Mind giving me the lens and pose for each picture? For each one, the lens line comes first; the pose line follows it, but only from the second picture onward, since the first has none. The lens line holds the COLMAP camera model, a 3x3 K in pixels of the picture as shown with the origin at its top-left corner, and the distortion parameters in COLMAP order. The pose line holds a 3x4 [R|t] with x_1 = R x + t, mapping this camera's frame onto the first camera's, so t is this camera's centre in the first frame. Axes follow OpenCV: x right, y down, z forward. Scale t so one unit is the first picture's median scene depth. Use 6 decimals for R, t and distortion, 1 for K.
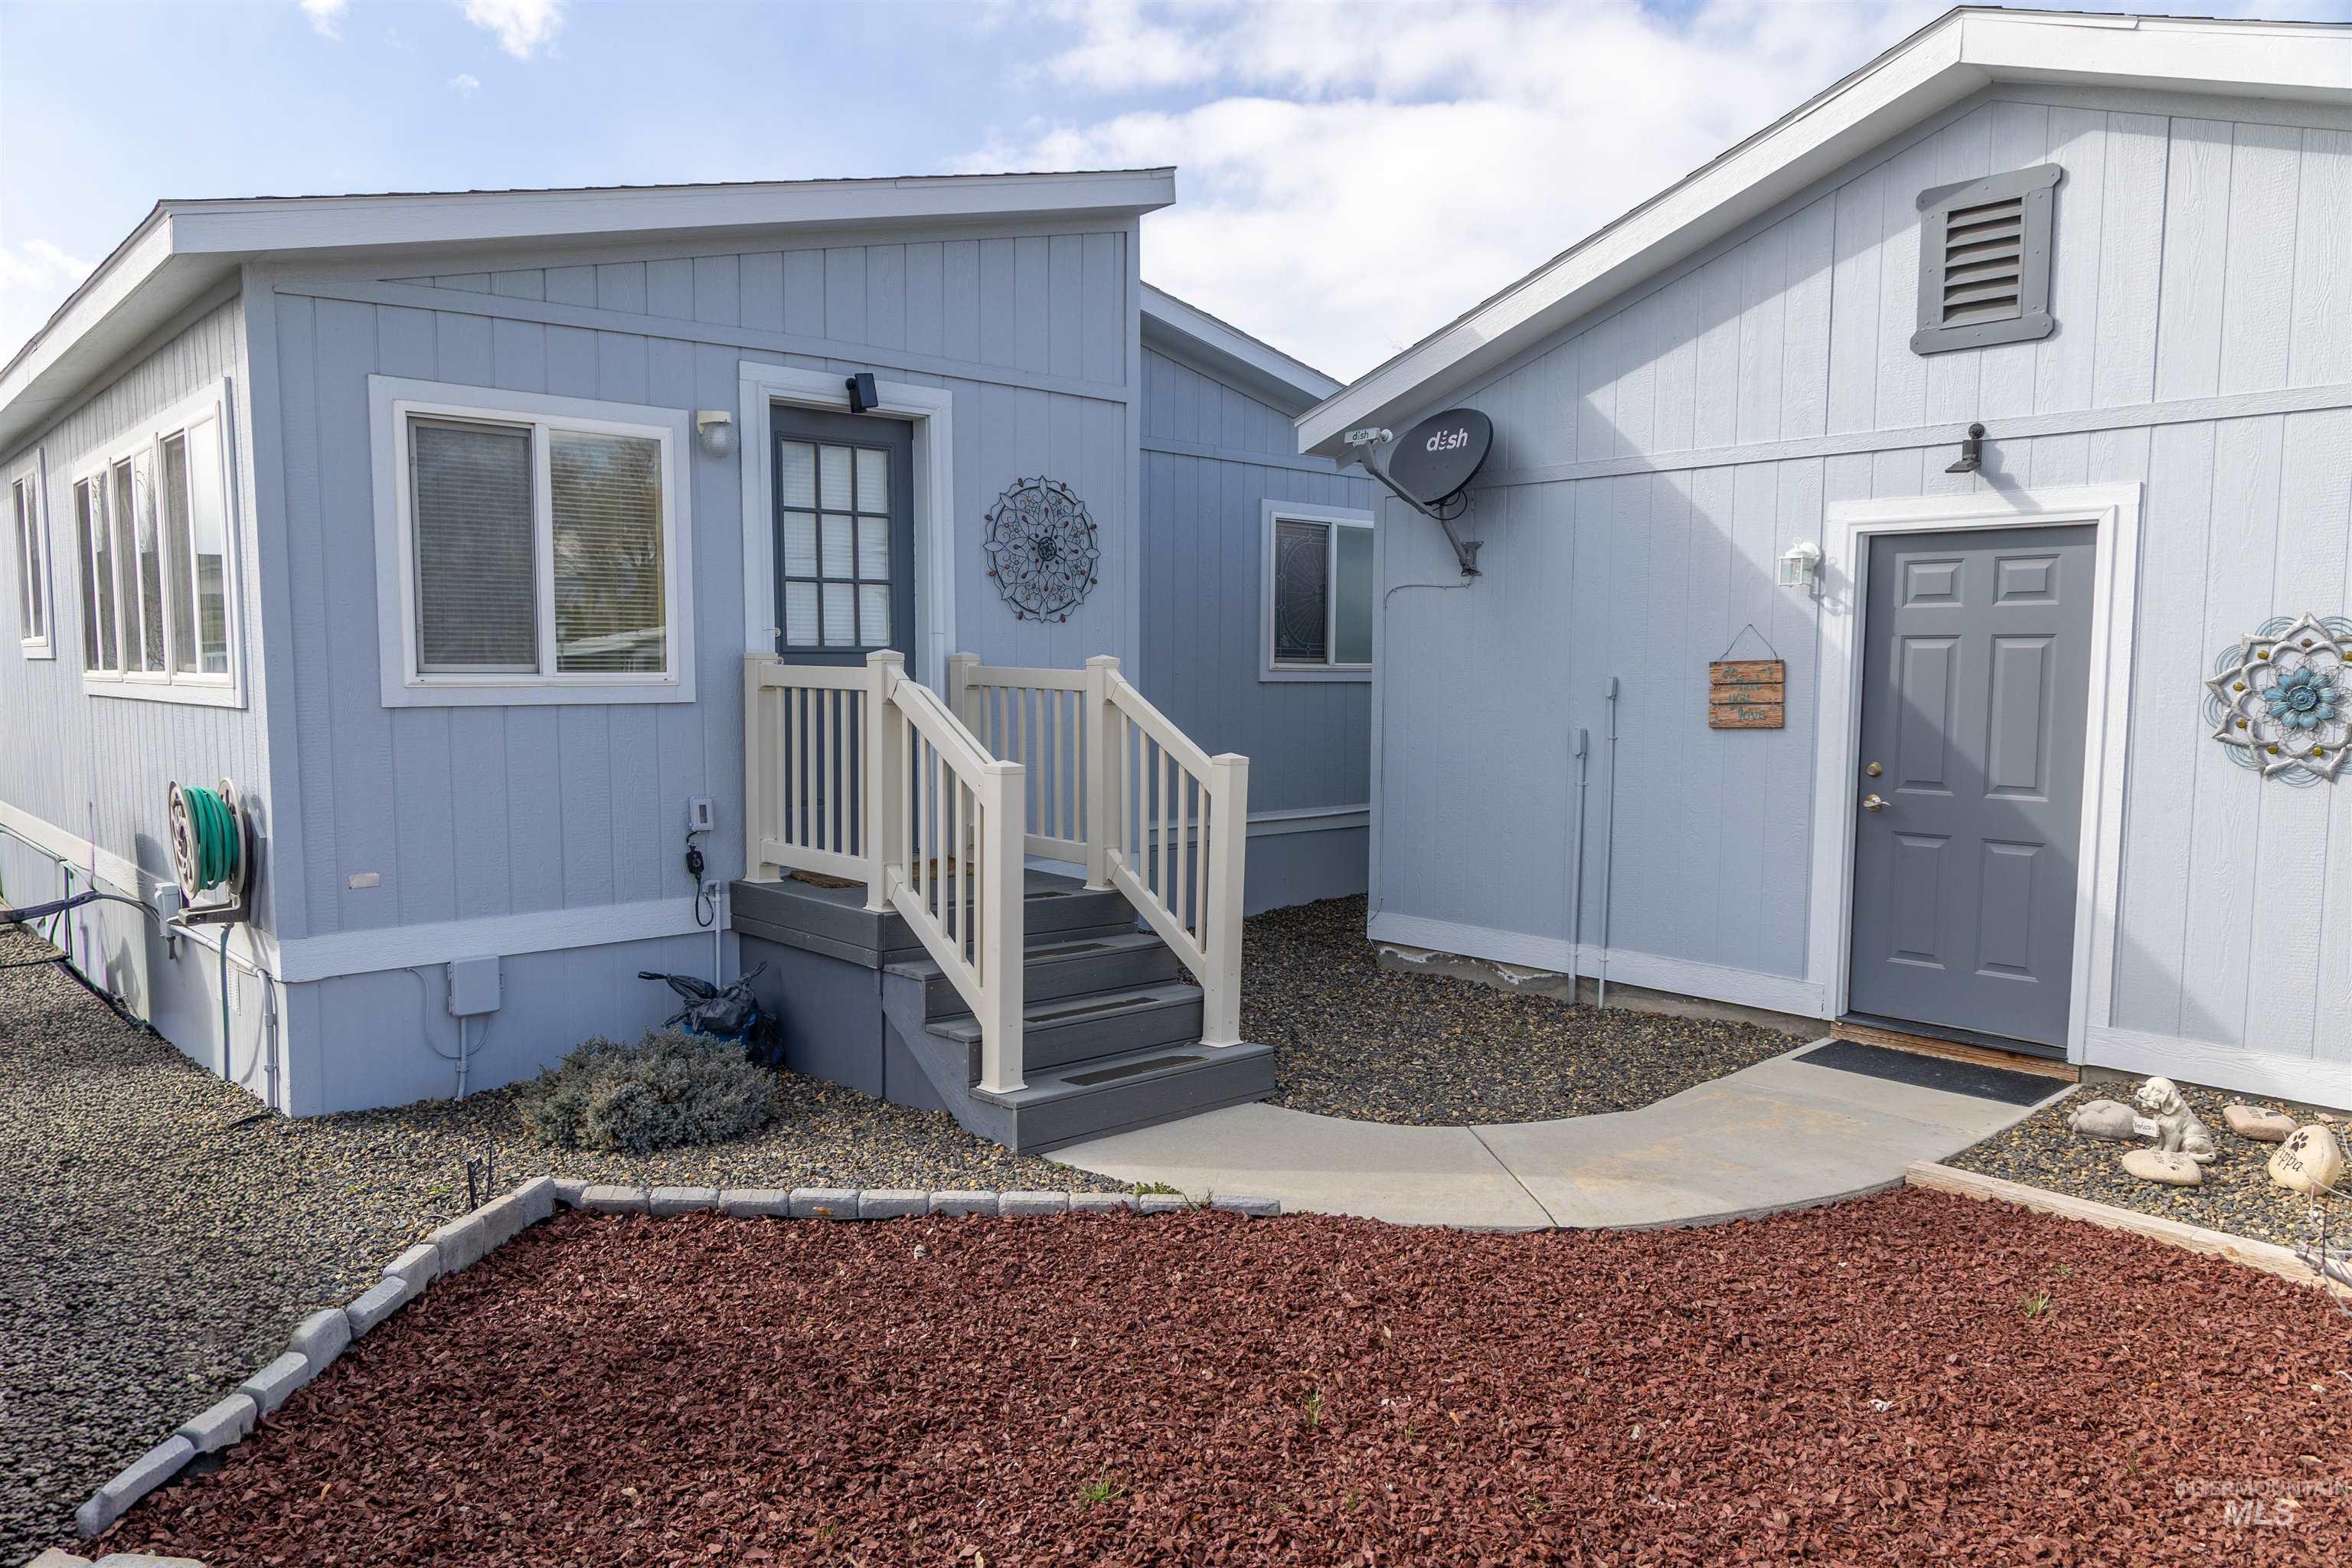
lens RADIAL K [[1569.8, 0, 1176.0], [0, 1569.8, 784.0], [0, 0, 1]] dist [0.000855, 0.000361]
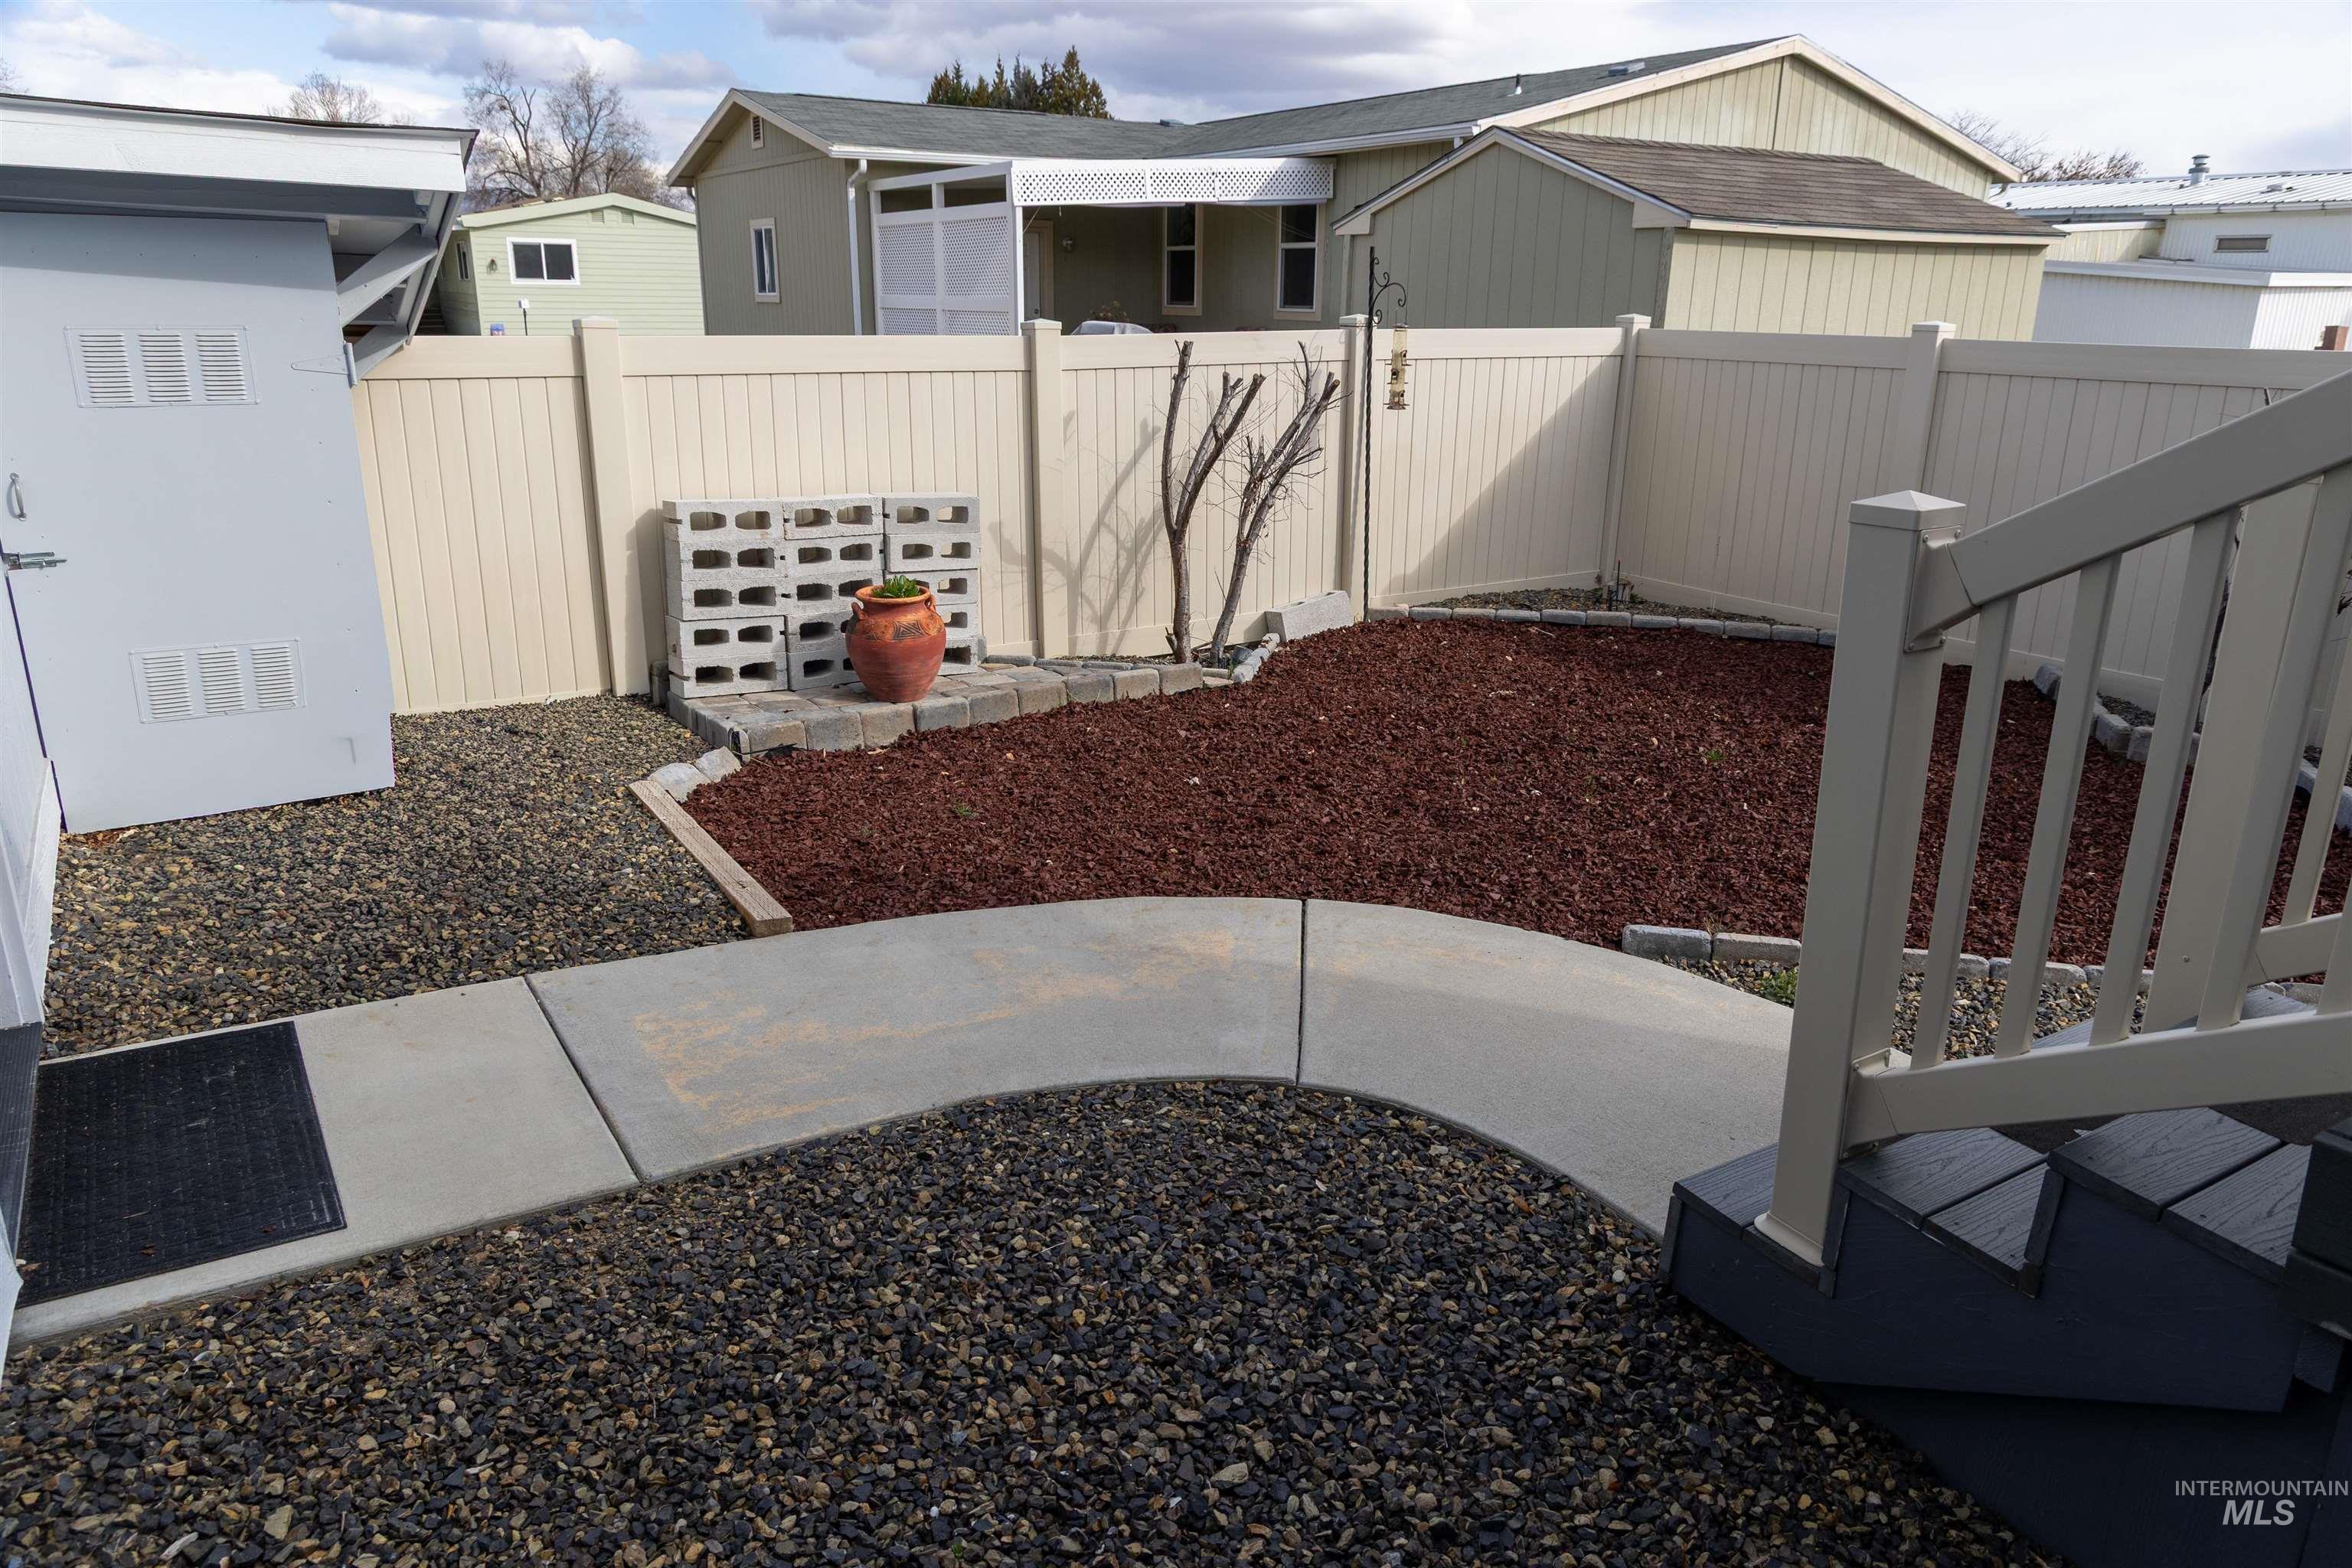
lens RADIAL K [[1569.8, 0, 1176.0], [0, 1569.8, 784.0], [0, 0, 1]] dist [0.000855, 0.000361]
pose [[-0.983798, -0.077864, 0.161489, 0.107594], [-0.012372, 0.928101, 0.372124, -0.072268], [-0.178853, 0.364096, -0.914027, 1.111627]]
